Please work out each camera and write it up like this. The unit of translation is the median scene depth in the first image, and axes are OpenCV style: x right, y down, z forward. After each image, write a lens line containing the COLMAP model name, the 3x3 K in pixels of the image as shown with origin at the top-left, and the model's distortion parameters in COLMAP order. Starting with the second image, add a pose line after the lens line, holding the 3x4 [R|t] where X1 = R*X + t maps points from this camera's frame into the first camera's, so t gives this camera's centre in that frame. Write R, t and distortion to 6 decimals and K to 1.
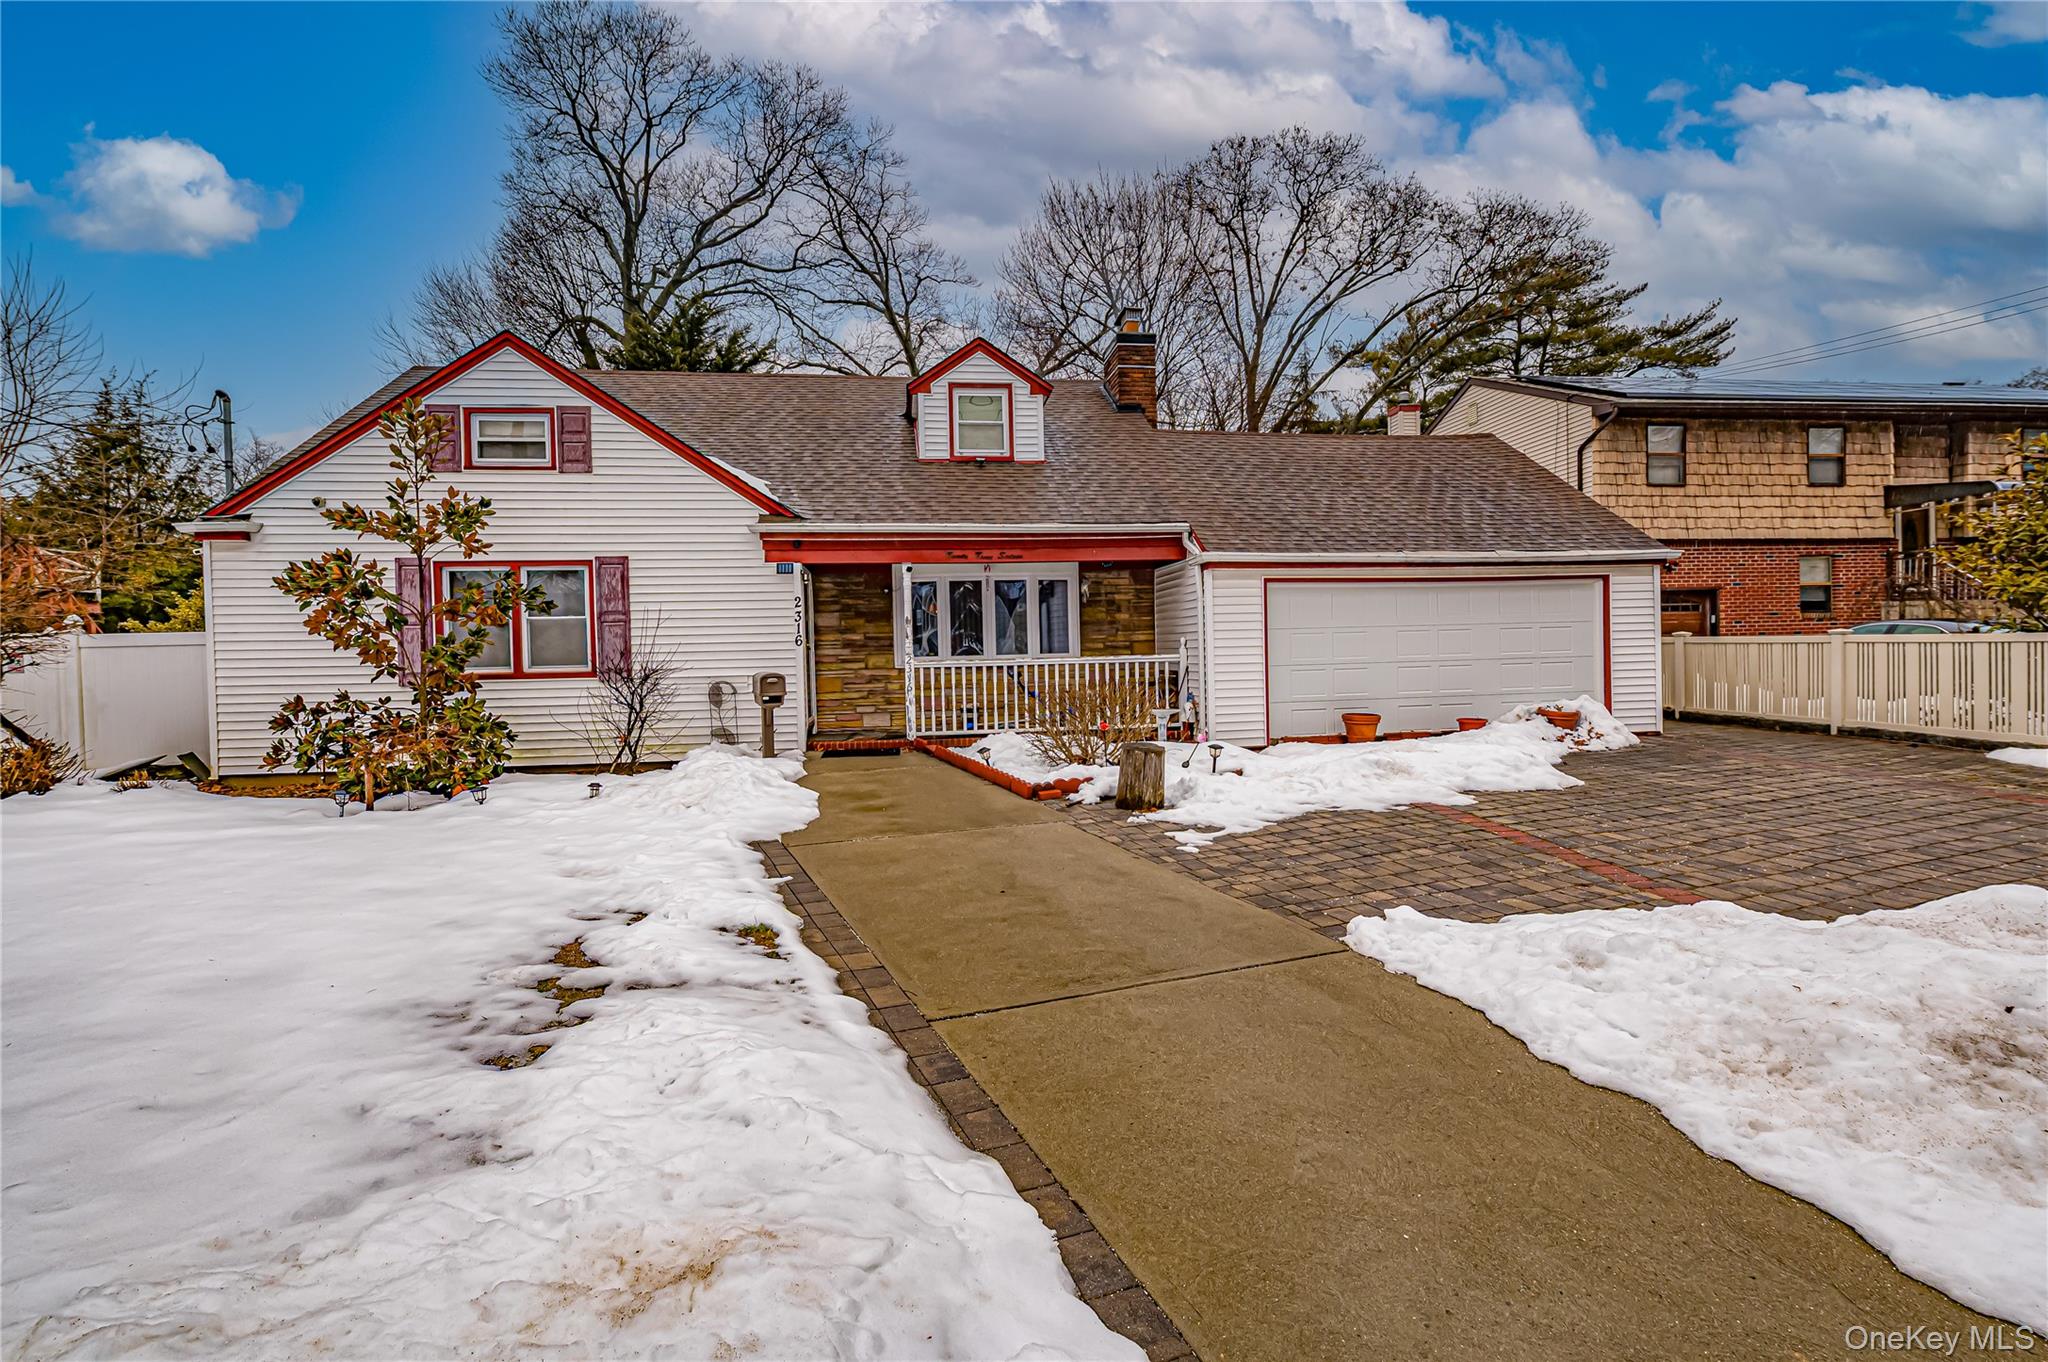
lens RADIAL K [[974.9, 0, 1024.3], [0, 974.9, 675.2], [0, 0, 1]] dist [-0.003610, -0.000137]
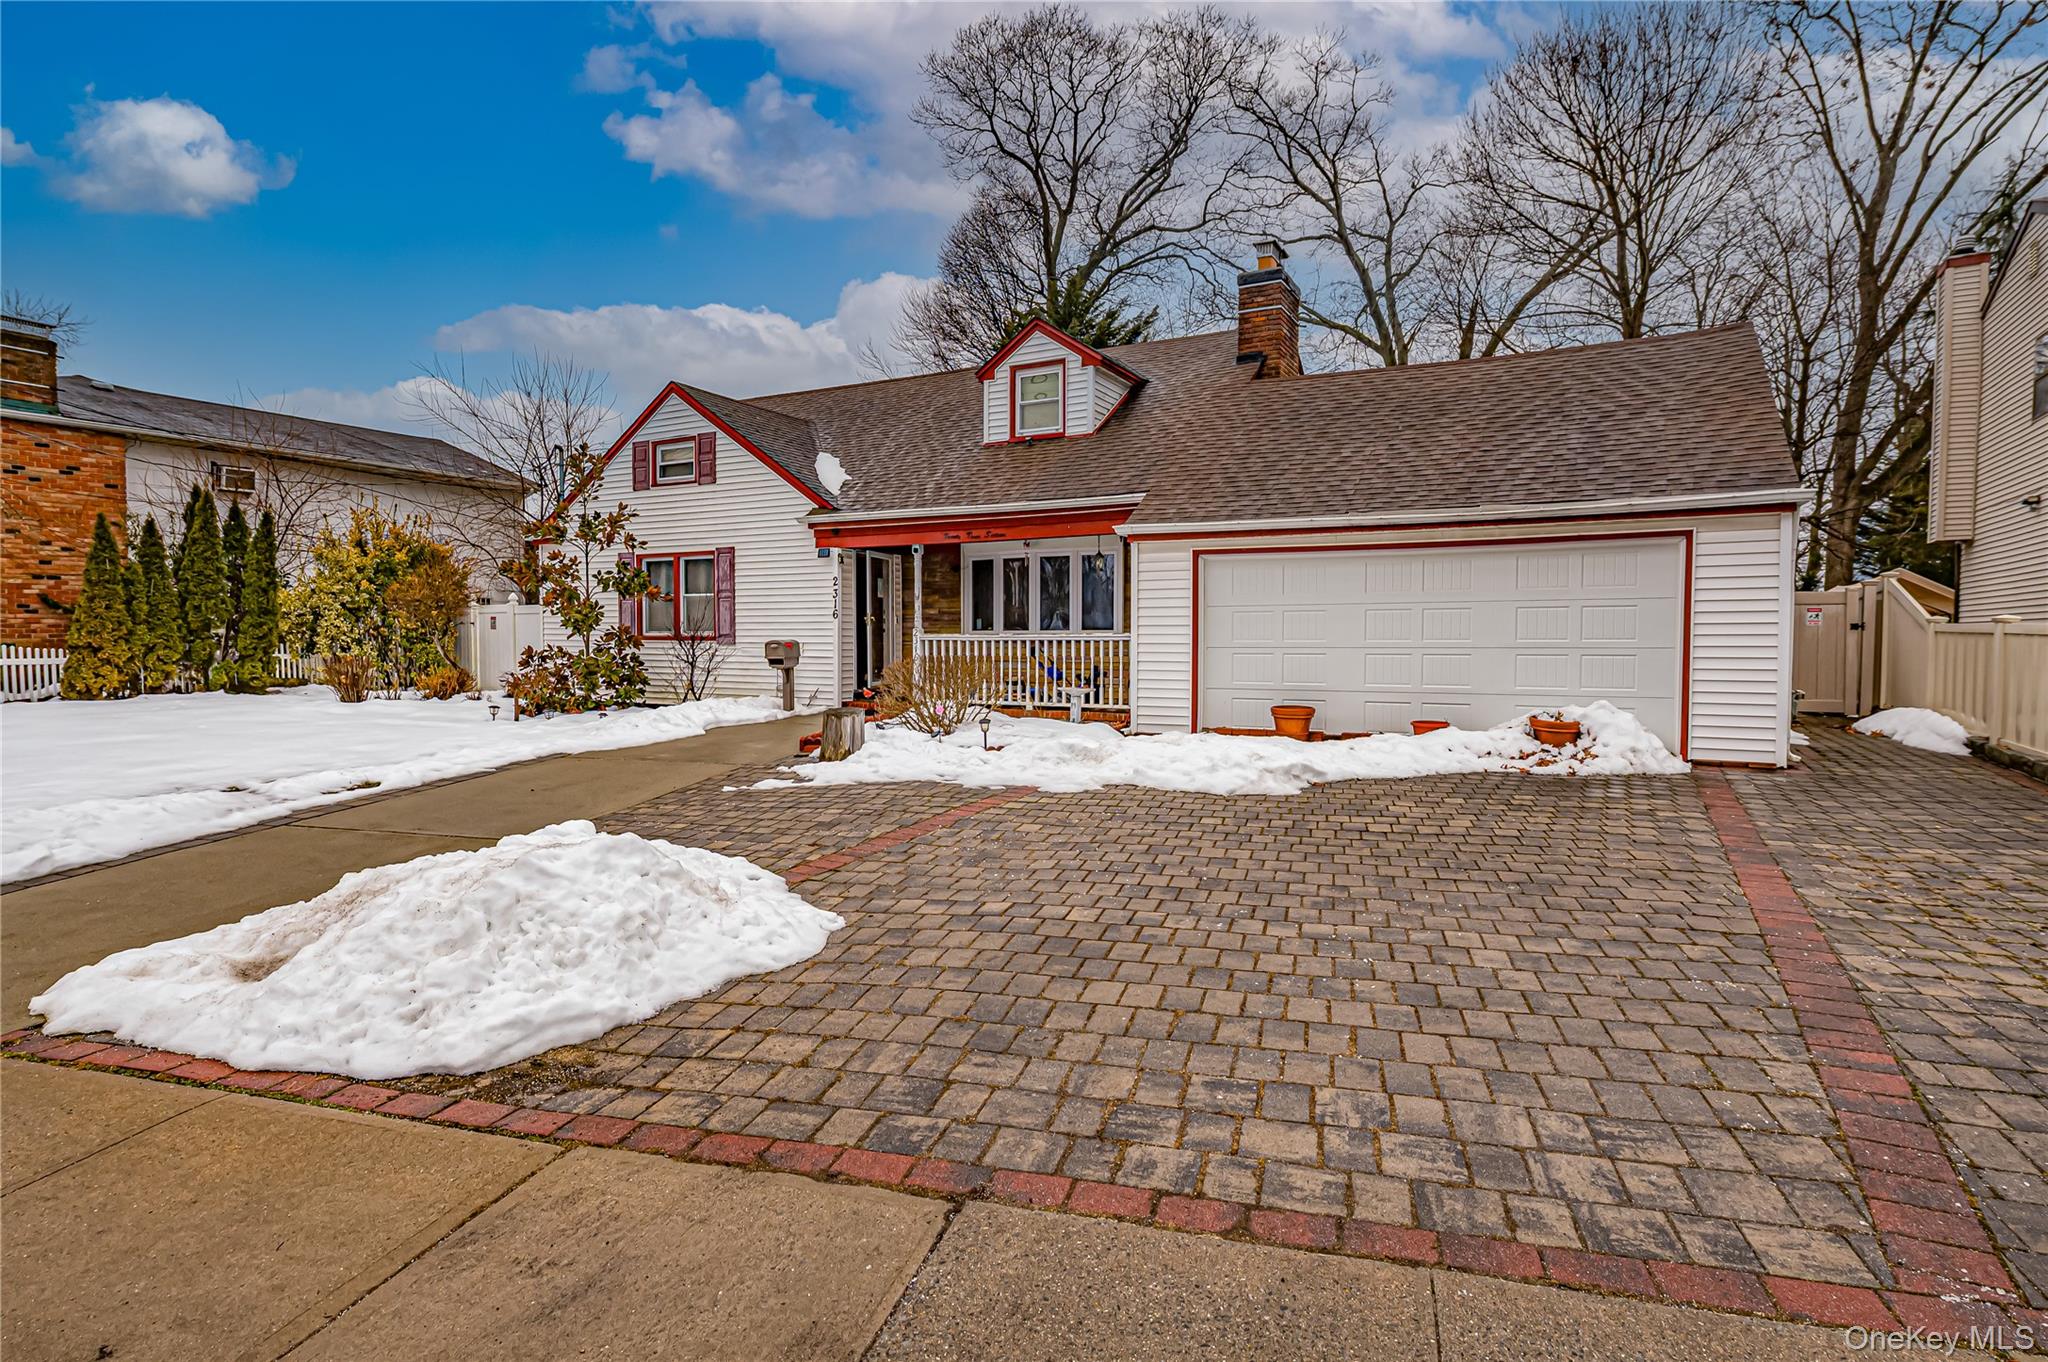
lens RADIAL K [[1096.0, 0, 1025.1], [0, 1096.0, 681.3], [0, 0, 1]] dist [-0.001306, -0.000975]
pose [[0.783288, 0.048448, -0.619769, 0.715252], [-0.030396, 0.998751, 0.039657, -0.012652], [0.620916, -0.012225, 0.783782, 0.095290]]
